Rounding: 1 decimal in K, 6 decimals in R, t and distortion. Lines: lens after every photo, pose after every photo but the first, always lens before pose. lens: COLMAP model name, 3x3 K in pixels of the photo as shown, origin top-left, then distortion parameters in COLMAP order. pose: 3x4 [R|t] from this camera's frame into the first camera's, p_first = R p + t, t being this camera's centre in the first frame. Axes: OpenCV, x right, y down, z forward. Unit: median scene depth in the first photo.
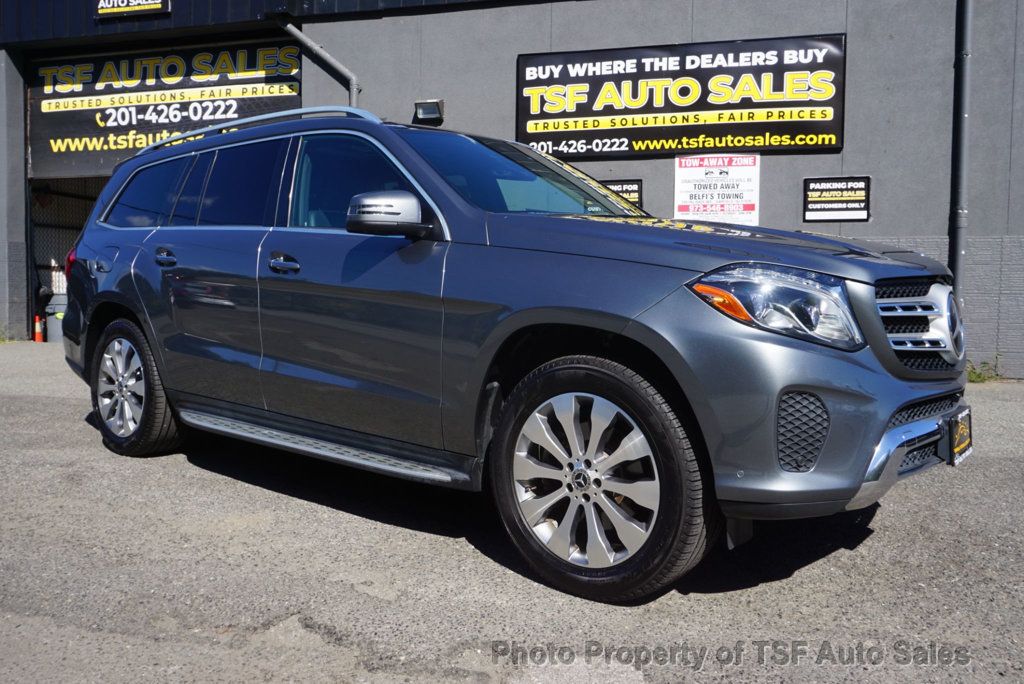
lens RADIAL K [[805.9, 0, 510.7], [0, 805.9, 345.0], [0, 0, 1]] dist [-0.052703, 0.040121]
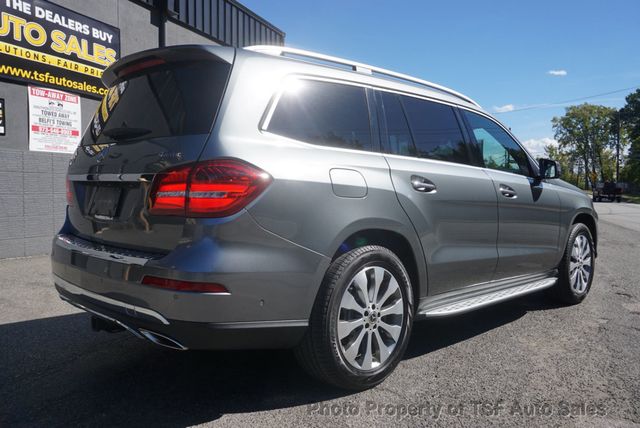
lens RADIAL K [[519.1, 0, 321.1], [0, 519.1, 206.2], [0, 0, 1]] dist [-0.035848, 0.010713]
pose [[0.093978, -0.051301, 0.994252, -0.538443], [0.045456, 0.997851, 0.047190, -0.067515], [-0.994536, 0.040760, 0.096108, 0.489090]]
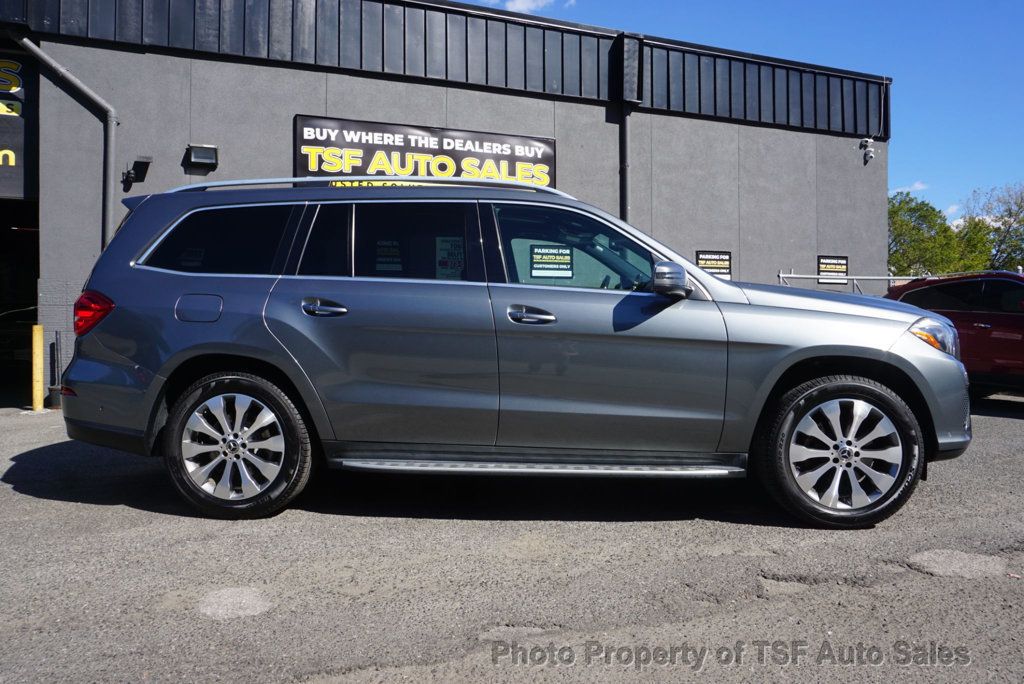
lens RADIAL K [[727.0, 0, 501.9], [0, 727.0, 343.8], [0, 0, 1]] dist [-0.049774, 0.020541]
pose [[0.814450, -0.019568, 0.579903, -0.348476], [0.047732, 0.998303, -0.033352, -0.008313], [-0.578266, 0.054844, 0.814003, 0.068239]]
